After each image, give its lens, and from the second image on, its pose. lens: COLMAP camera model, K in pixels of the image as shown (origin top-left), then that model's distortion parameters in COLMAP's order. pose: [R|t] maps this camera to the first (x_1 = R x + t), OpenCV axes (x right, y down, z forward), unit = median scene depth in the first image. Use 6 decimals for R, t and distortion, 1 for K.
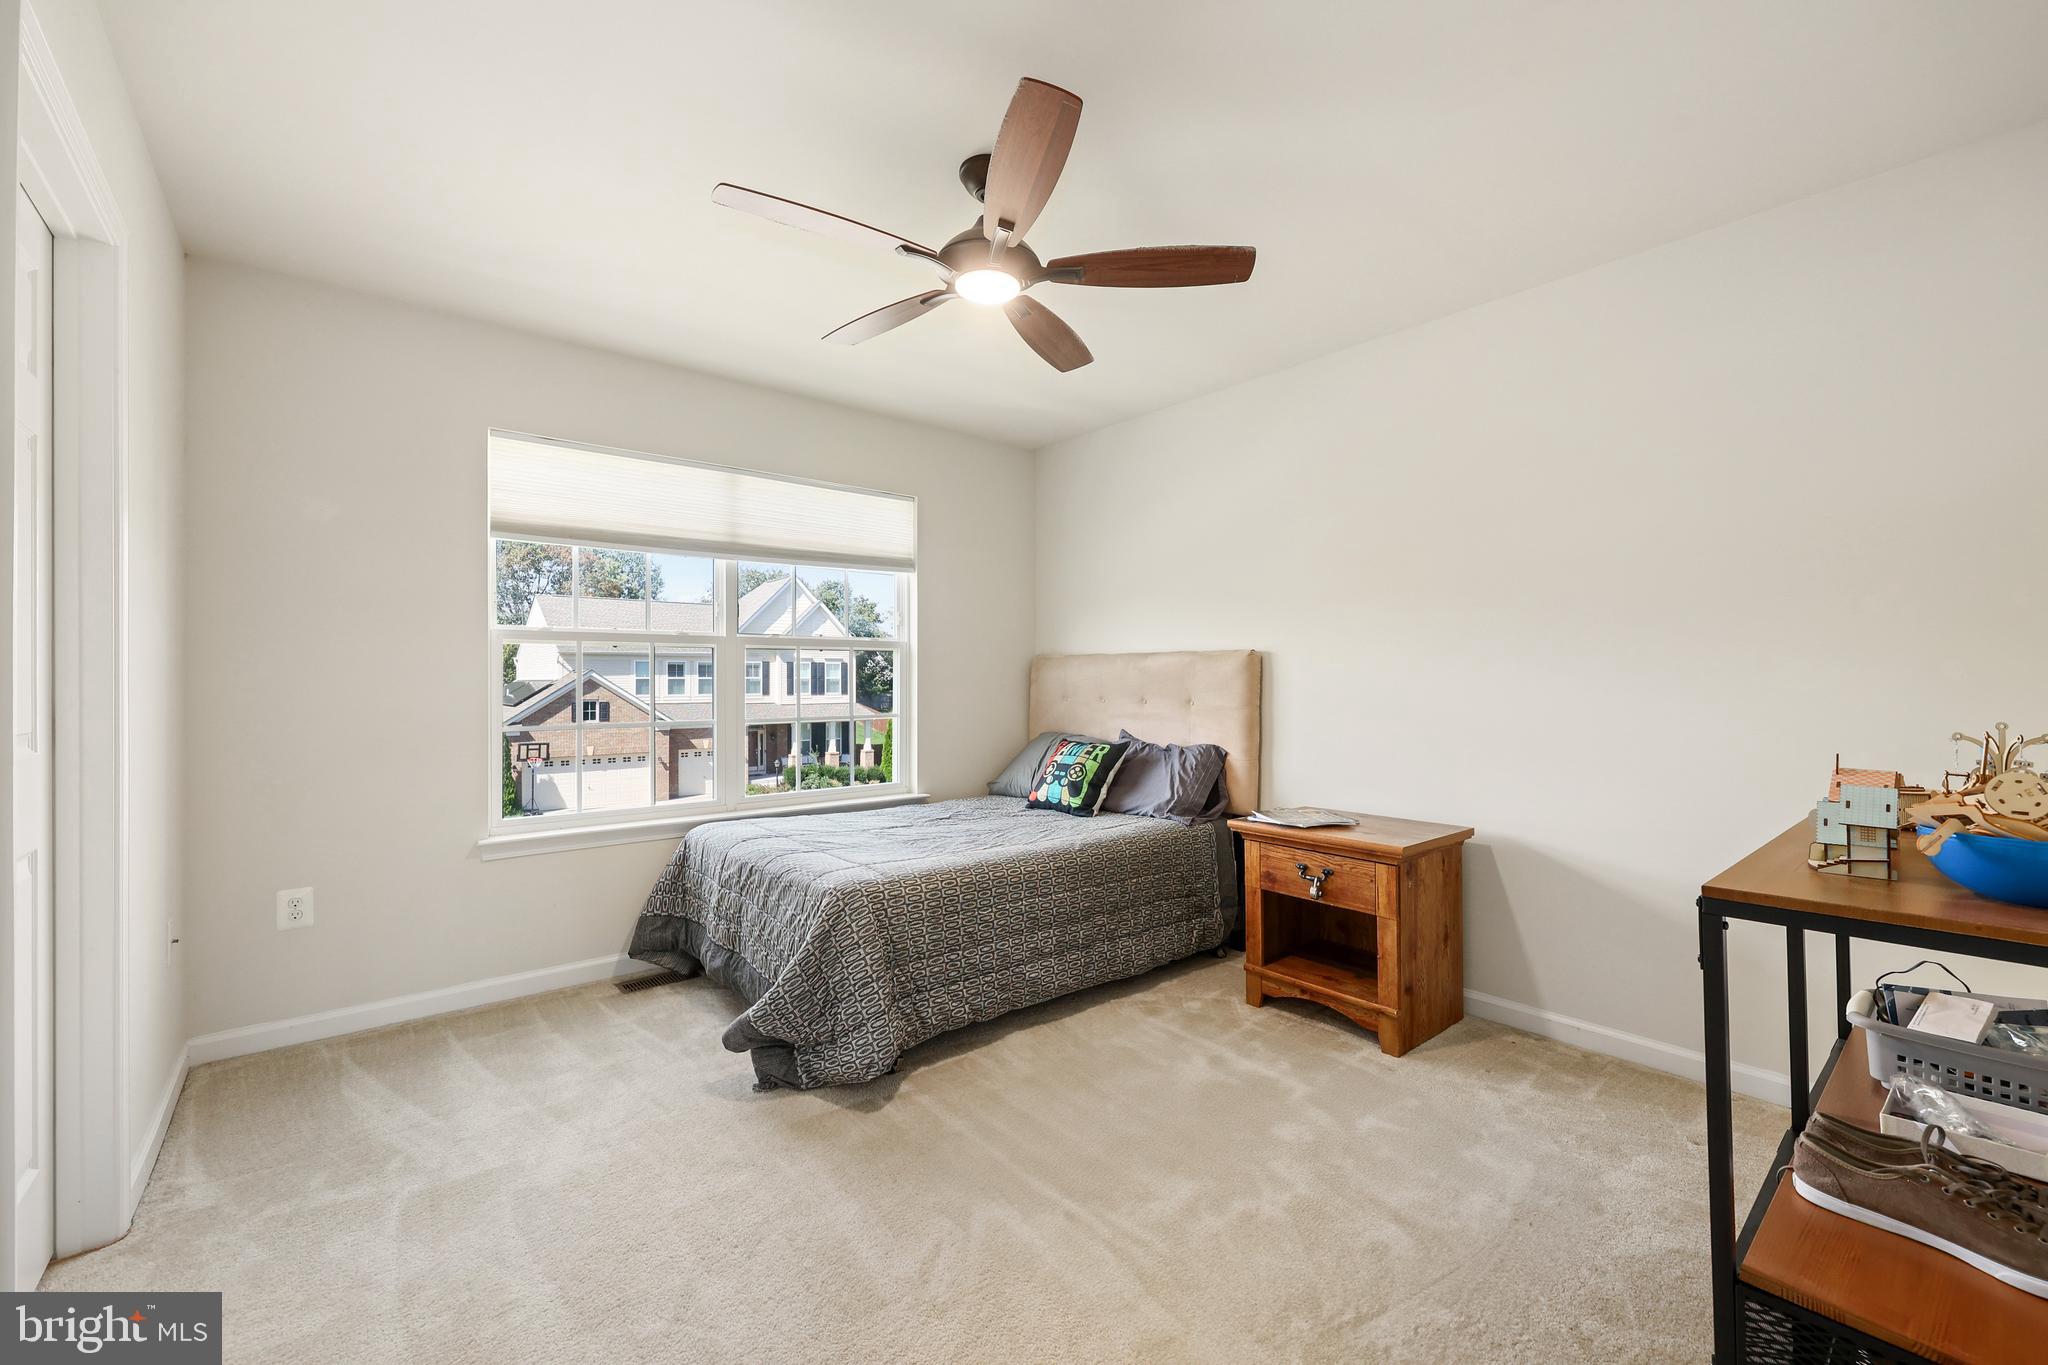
lens RADIAL K [[826.5, 0, 1027.4], [0, 826.5, 680.7], [0, 0, 1]] dist [-0.000231, 0.000166]
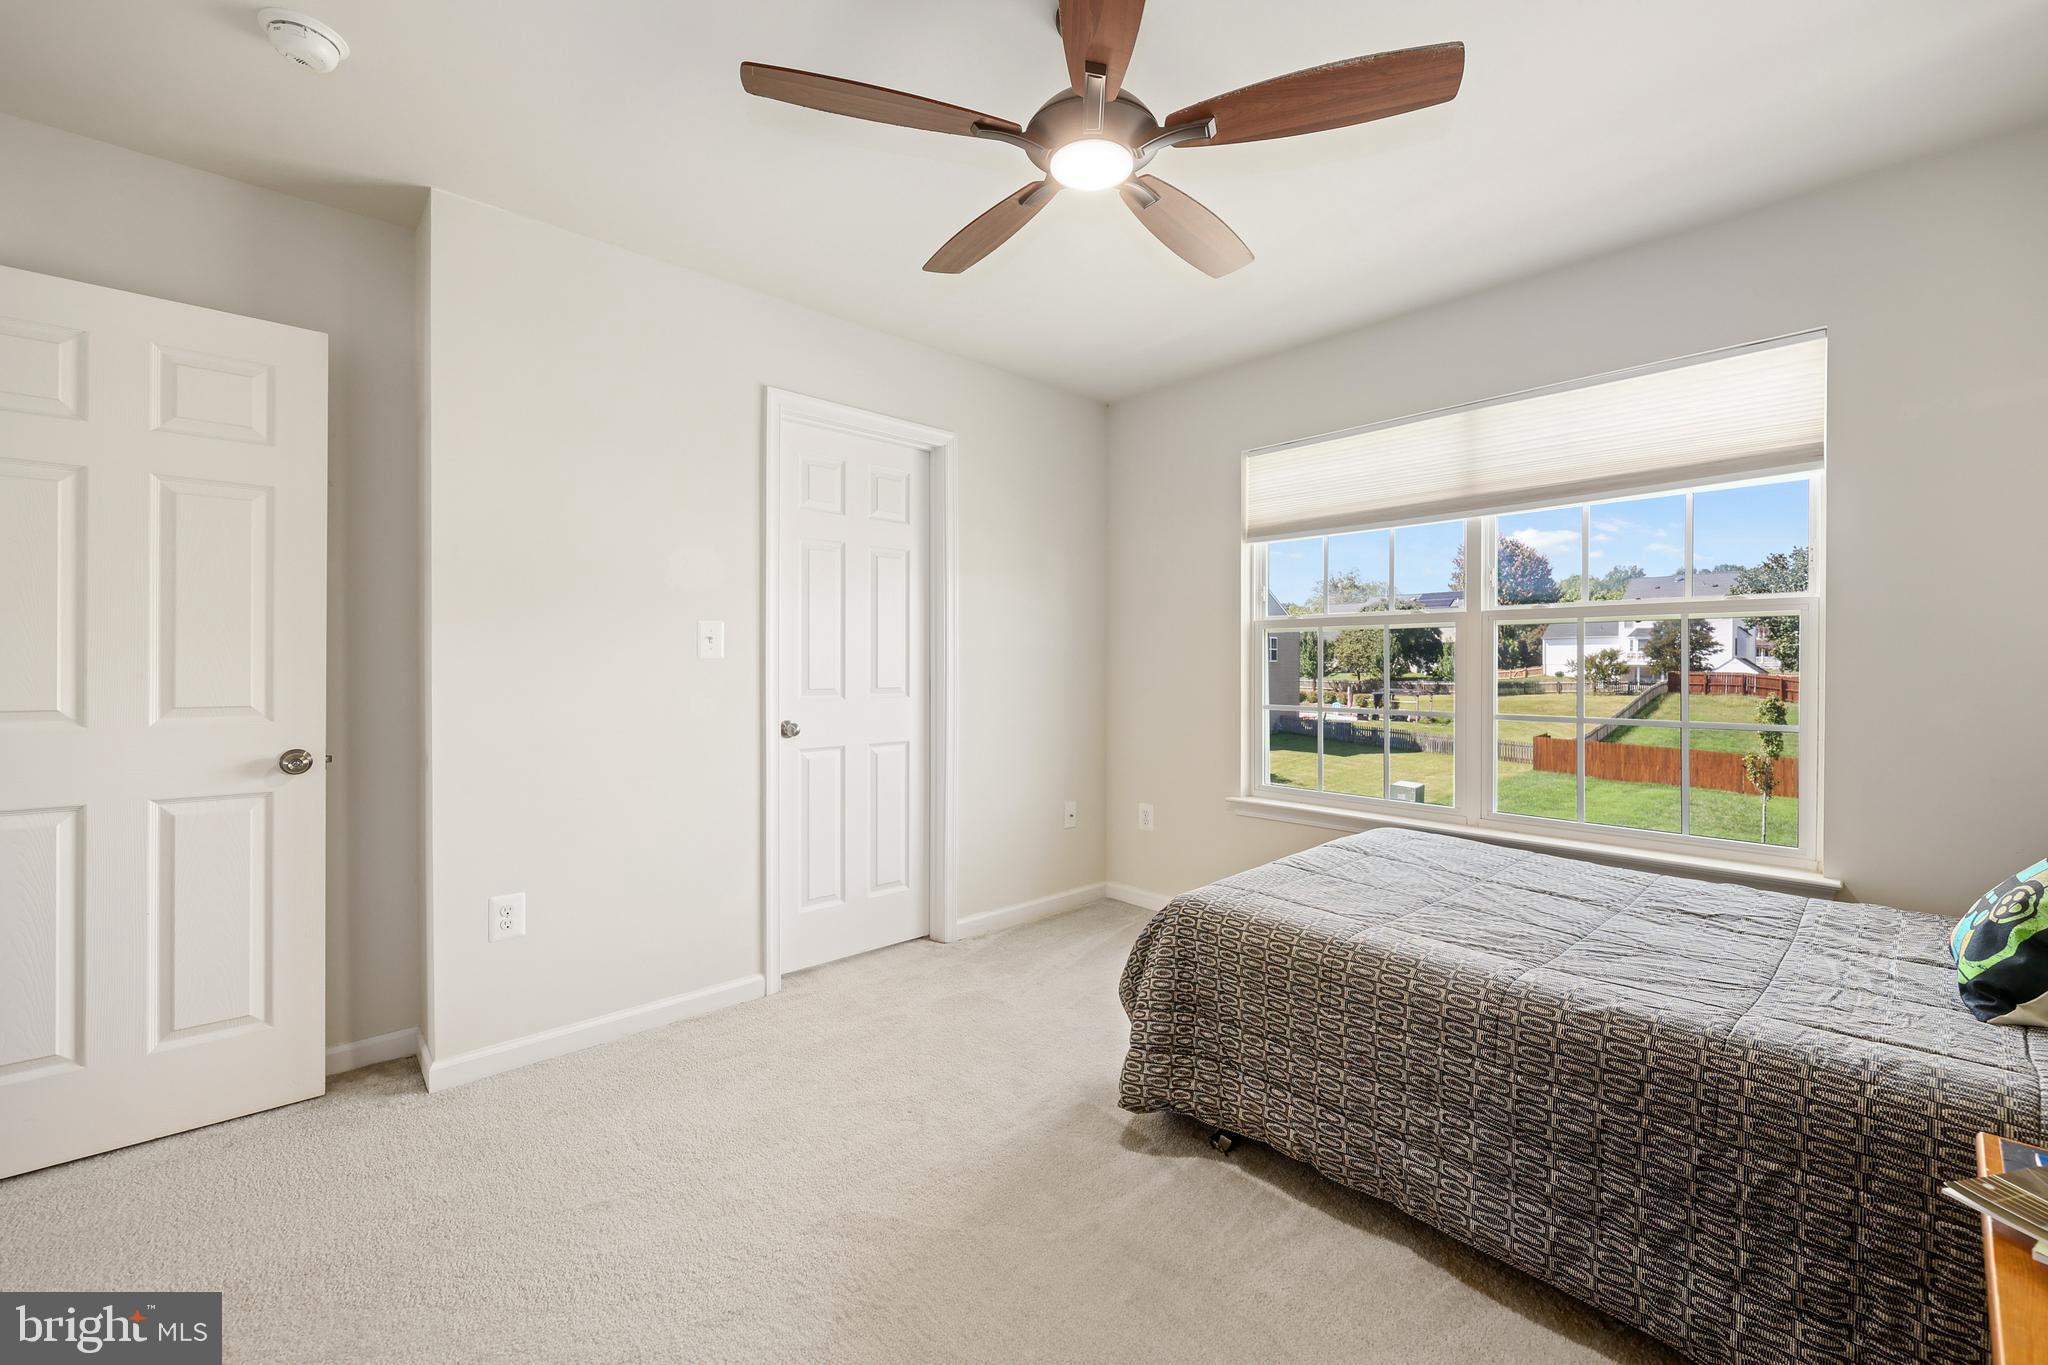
lens RADIAL K [[915.9, 0, 1145.6], [0, 915.9, 658.6], [0, 0, 1]] dist [-0.000821, -0.000091]
pose [[0.057023, 0.000938, -0.998372, 0.690860], [0.000495, 0.999999, 0.000968, -0.009742], [0.998373, -0.000549, 0.057022, 0.822651]]
